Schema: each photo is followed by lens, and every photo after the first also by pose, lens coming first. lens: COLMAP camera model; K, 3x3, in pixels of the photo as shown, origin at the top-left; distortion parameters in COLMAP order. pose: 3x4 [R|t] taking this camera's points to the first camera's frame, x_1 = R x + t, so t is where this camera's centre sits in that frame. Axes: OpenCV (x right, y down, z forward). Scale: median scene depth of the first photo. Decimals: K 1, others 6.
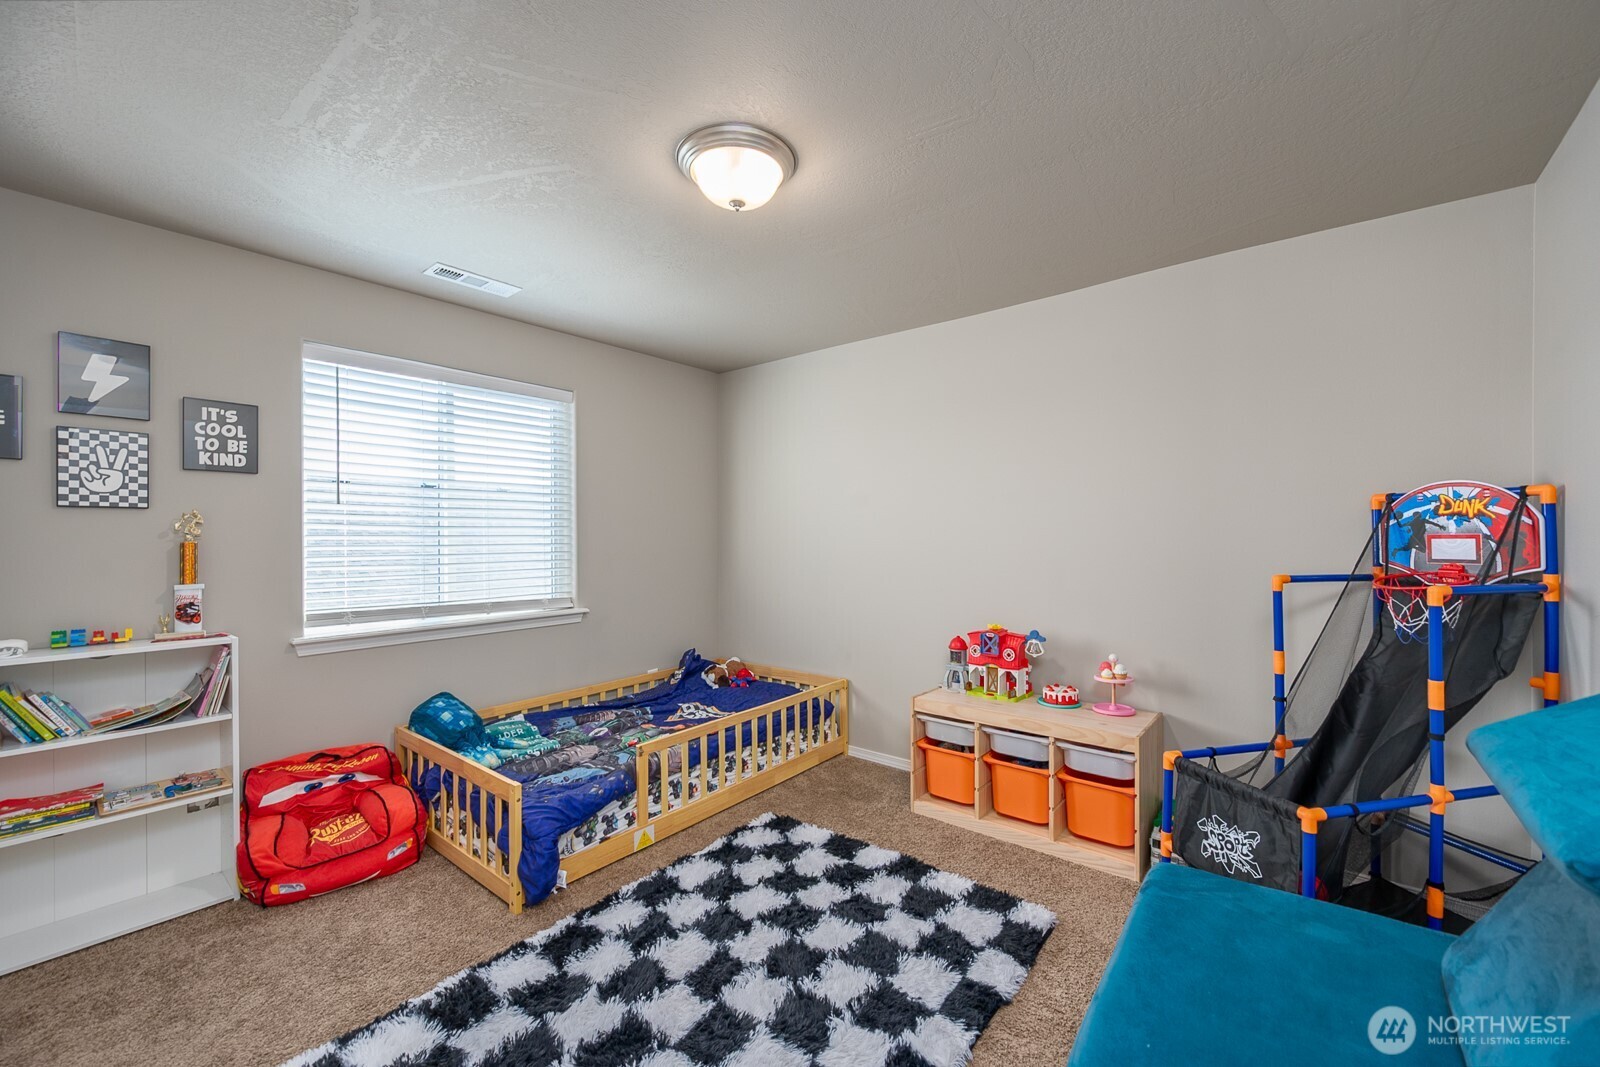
lens RADIAL K [[642.4, 0, 804.8], [0, 642.4, 526.9], [0, 0, 1]] dist [0.000409, -0.000986]
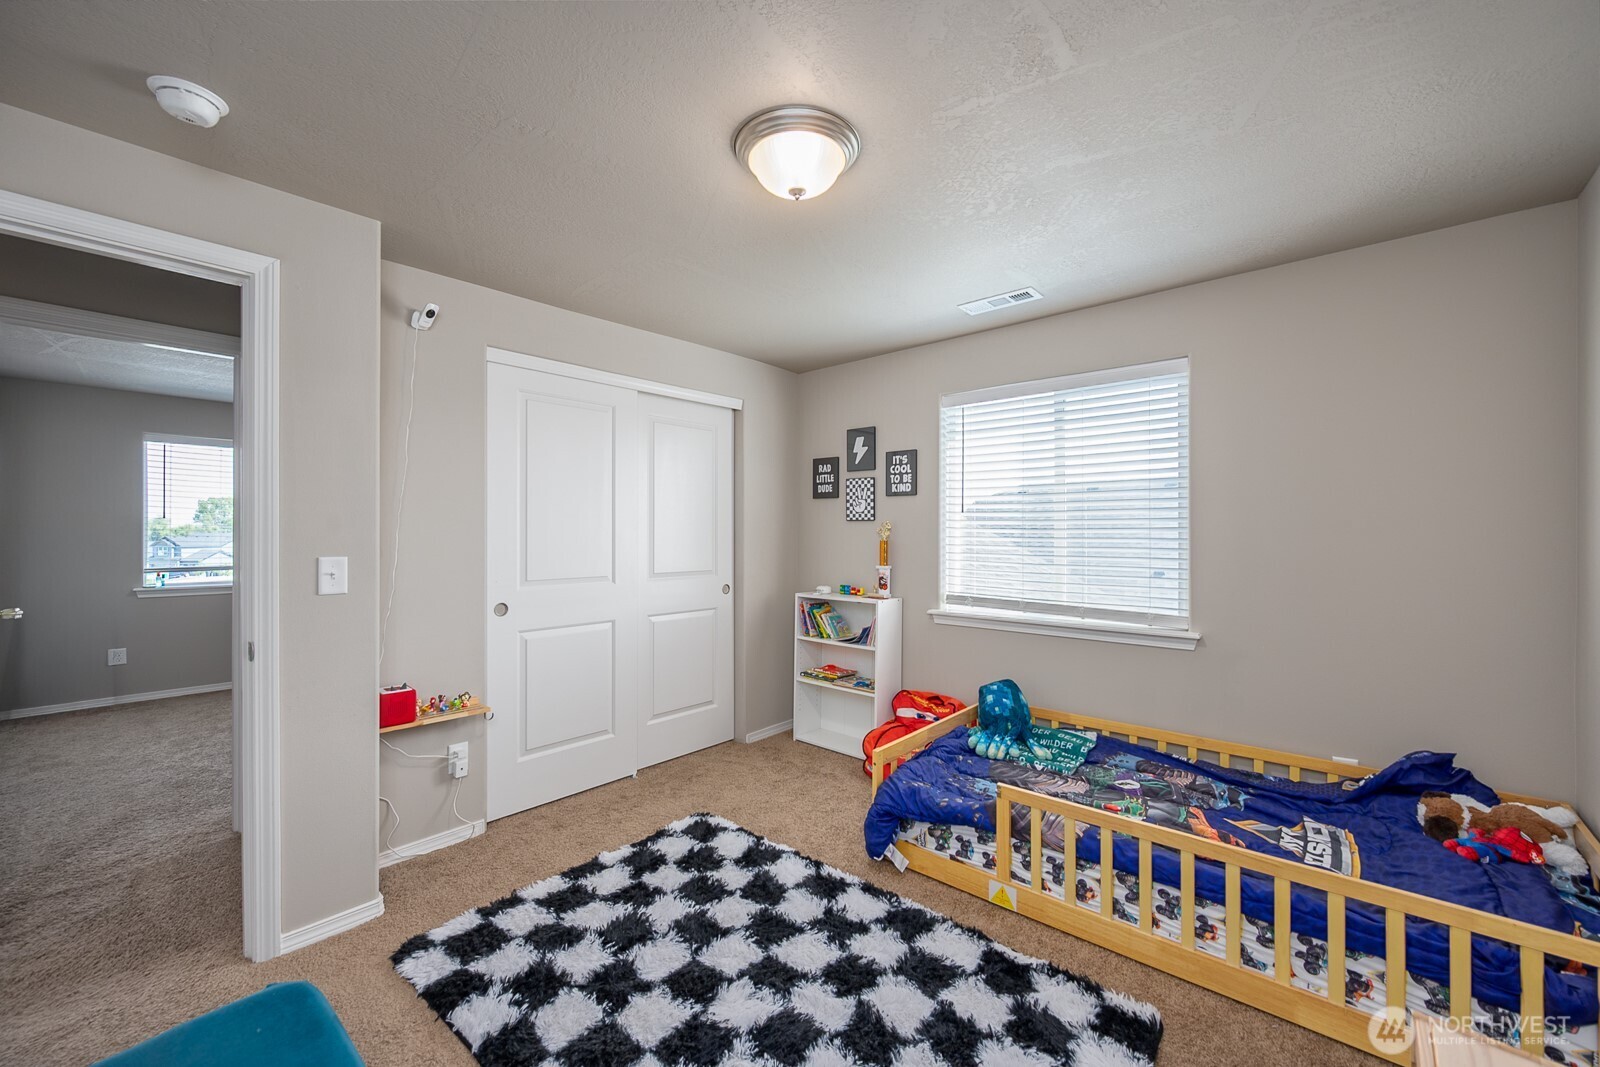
lens RADIAL K [[642.4, 0, 802.9], [0, 642.4, 520.4], [0, 0, 1]] dist [0.000409, -0.000986]
pose [[-0.060032, -0.015229, -0.998080, 0.632388], [0.012046, 0.999800, -0.015980, -0.002819], [0.998124, -0.012983, -0.059836, 0.802994]]
